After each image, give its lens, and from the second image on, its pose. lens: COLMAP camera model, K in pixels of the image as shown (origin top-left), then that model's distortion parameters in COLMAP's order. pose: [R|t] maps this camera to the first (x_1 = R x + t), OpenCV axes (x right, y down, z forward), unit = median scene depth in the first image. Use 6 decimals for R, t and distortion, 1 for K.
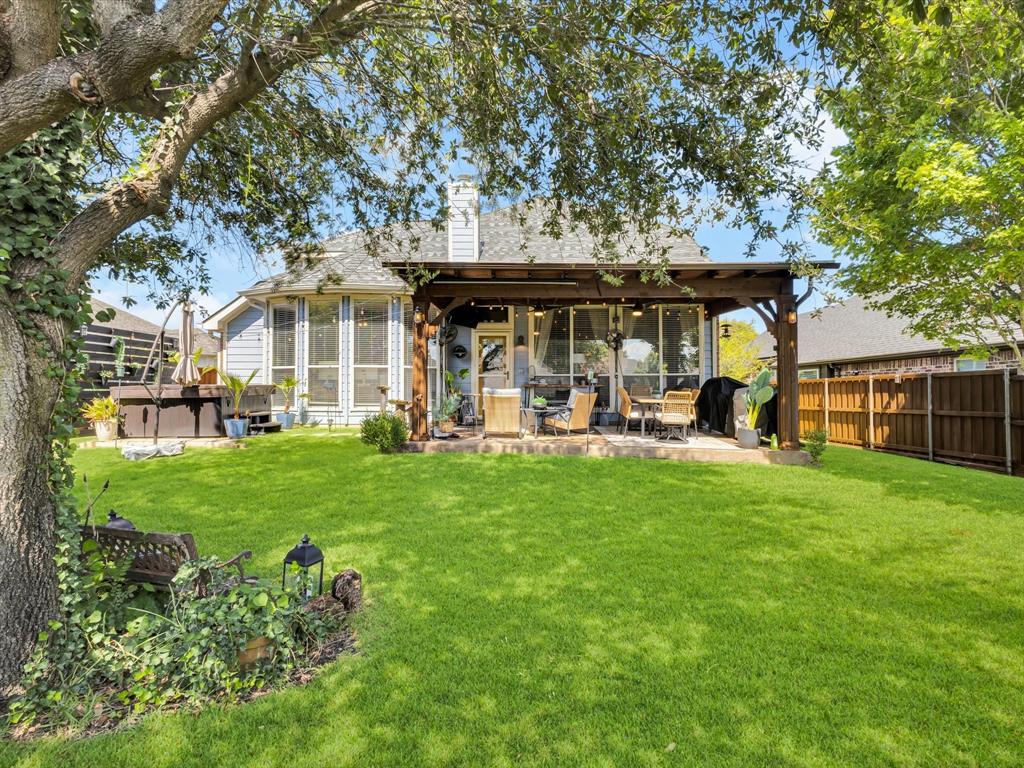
lens RADIAL K [[536.4, 0, 511.3], [0, 536.4, 370.2], [0, 0, 1]] dist [0.001982, 0.000201]
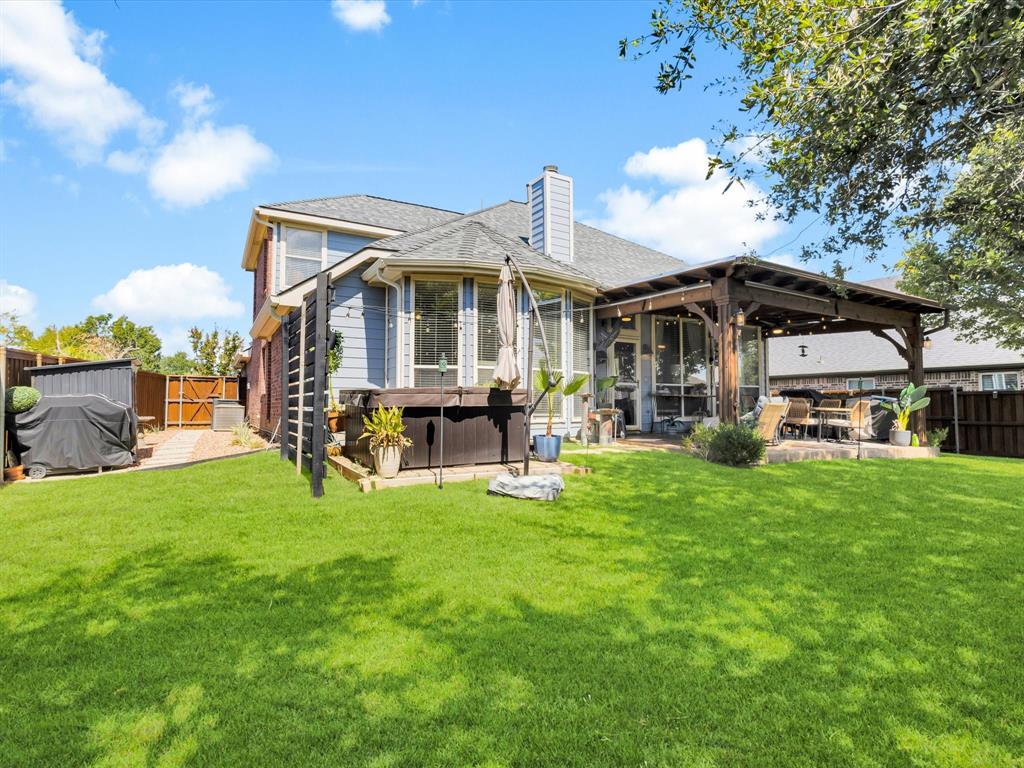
lens RADIAL K [[536.4, 0, 511.3], [0, 536.4, 370.2], [0, 0, 1]] dist [0.001982, 0.000201]
pose [[0.845203, 0.035334, 0.533276, -0.818850], [-0.021788, 0.999261, -0.031676, 0.022812], [-0.534001, 0.015153, 0.845348, 0.346221]]
